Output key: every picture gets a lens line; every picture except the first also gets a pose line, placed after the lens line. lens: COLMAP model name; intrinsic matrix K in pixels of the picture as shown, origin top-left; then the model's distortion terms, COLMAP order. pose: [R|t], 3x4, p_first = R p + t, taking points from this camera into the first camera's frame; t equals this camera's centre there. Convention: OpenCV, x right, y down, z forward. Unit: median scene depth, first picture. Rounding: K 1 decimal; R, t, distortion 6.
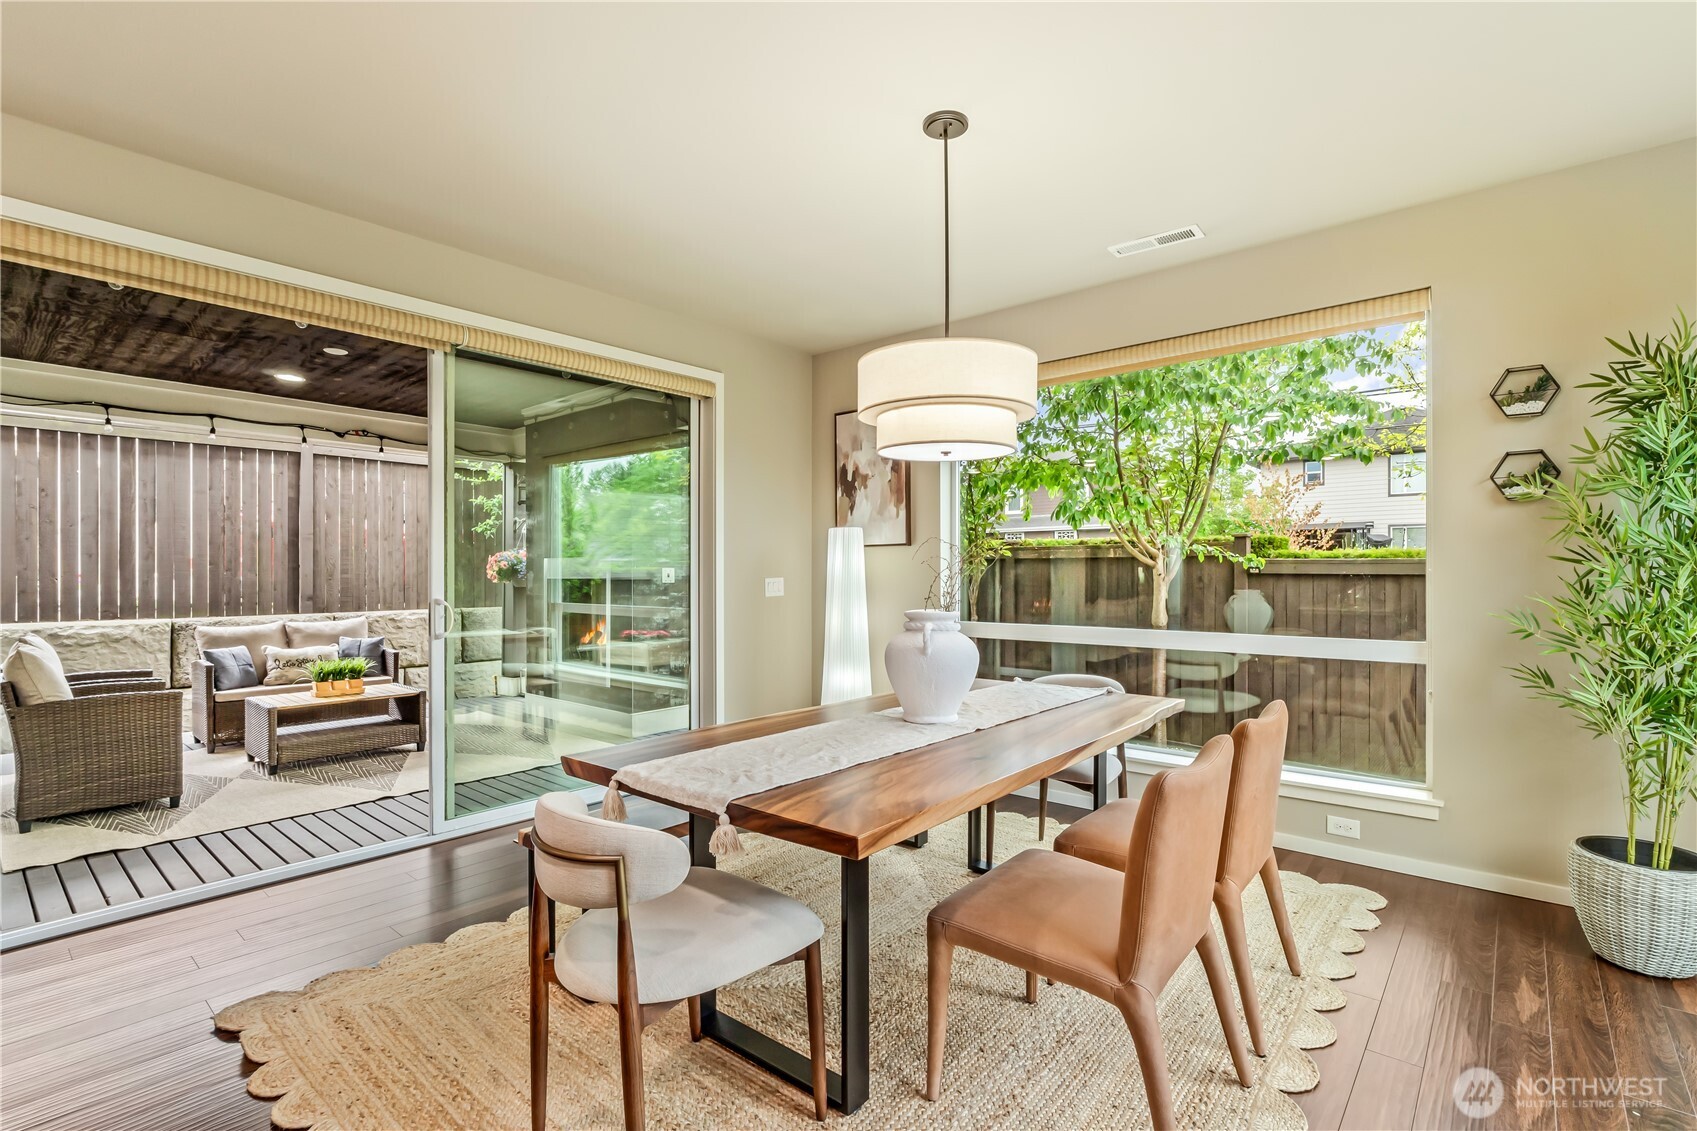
lens RADIAL K [[782.6, 0, 842.5], [0, 782.6, 574.6], [0, 0, 1]] dist [-0.009632, 0.000168]
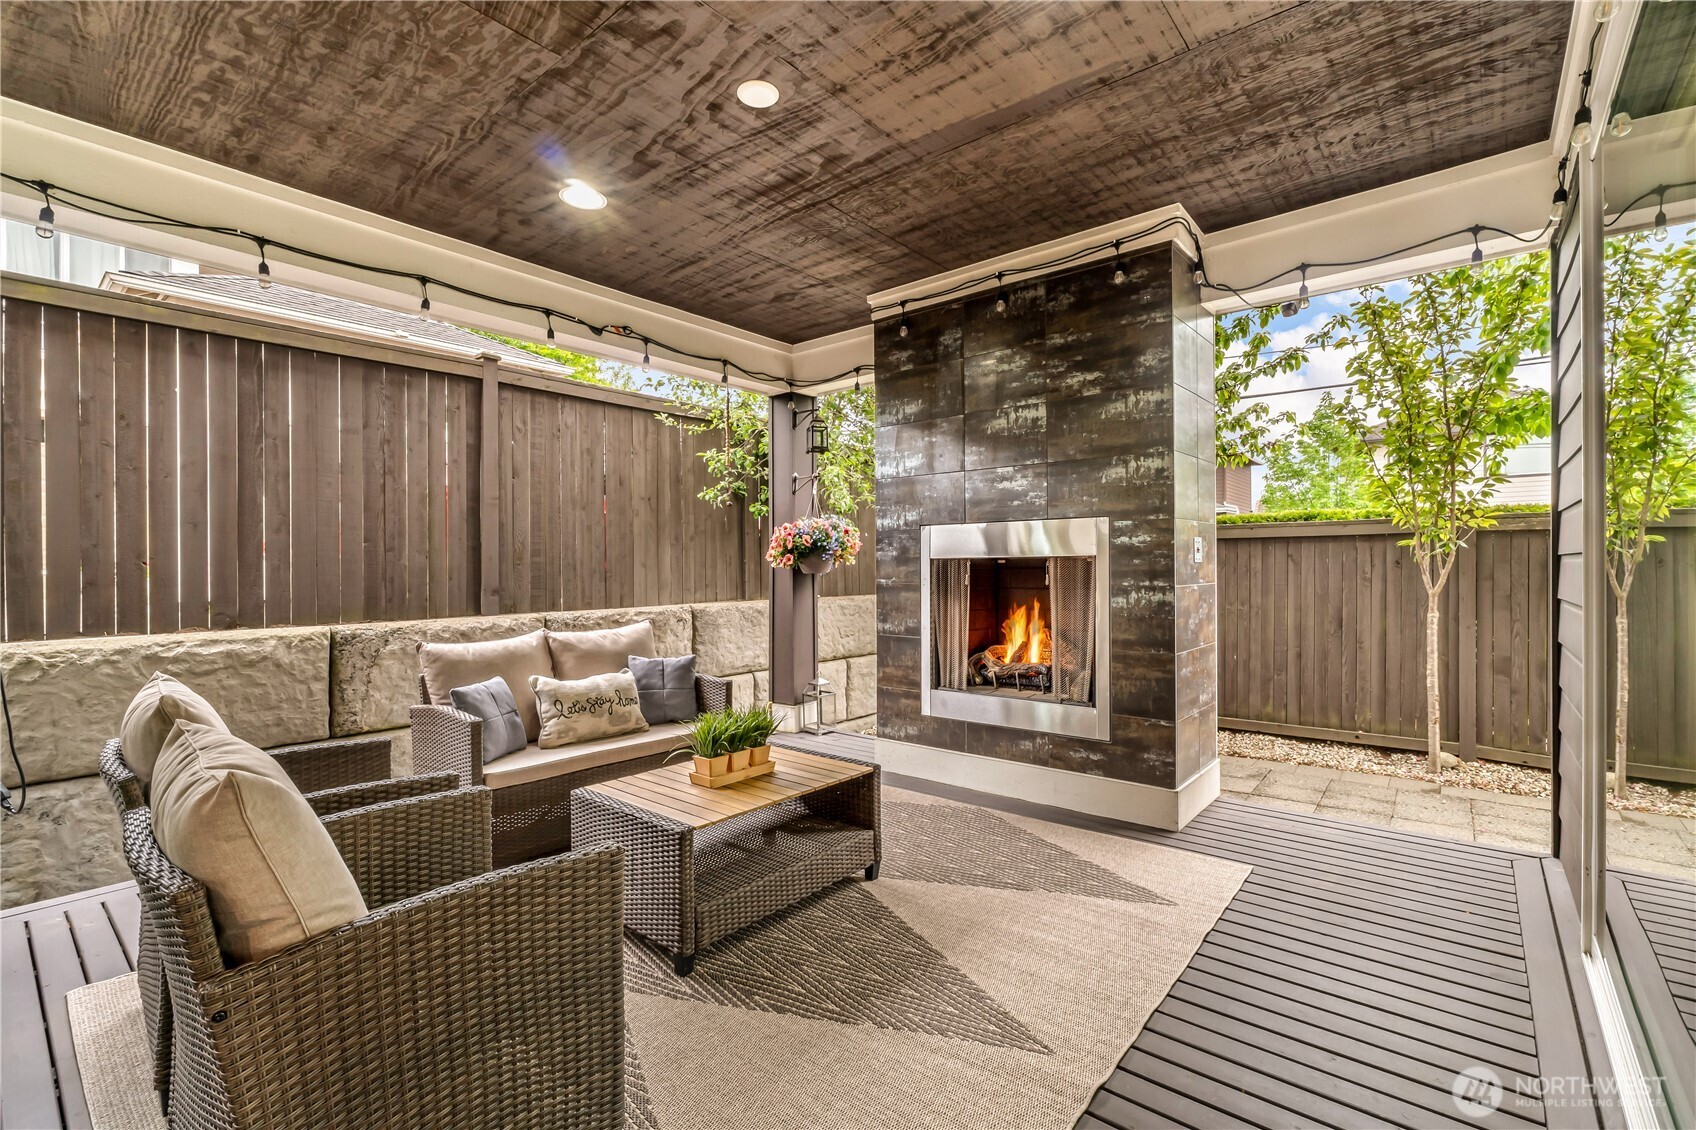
lens RADIAL K [[782.2, 0, 859.7], [0, 782.2, 563.9], [0, 0, 1]] dist [-0.009632, 0.000168]
pose [[0.999984, -0.004654, 0.003151, -0.485718], [0.004658, 0.999988, -0.001483, 0.011471], [-0.003145, 0.001498, 0.999994, 0.414482]]
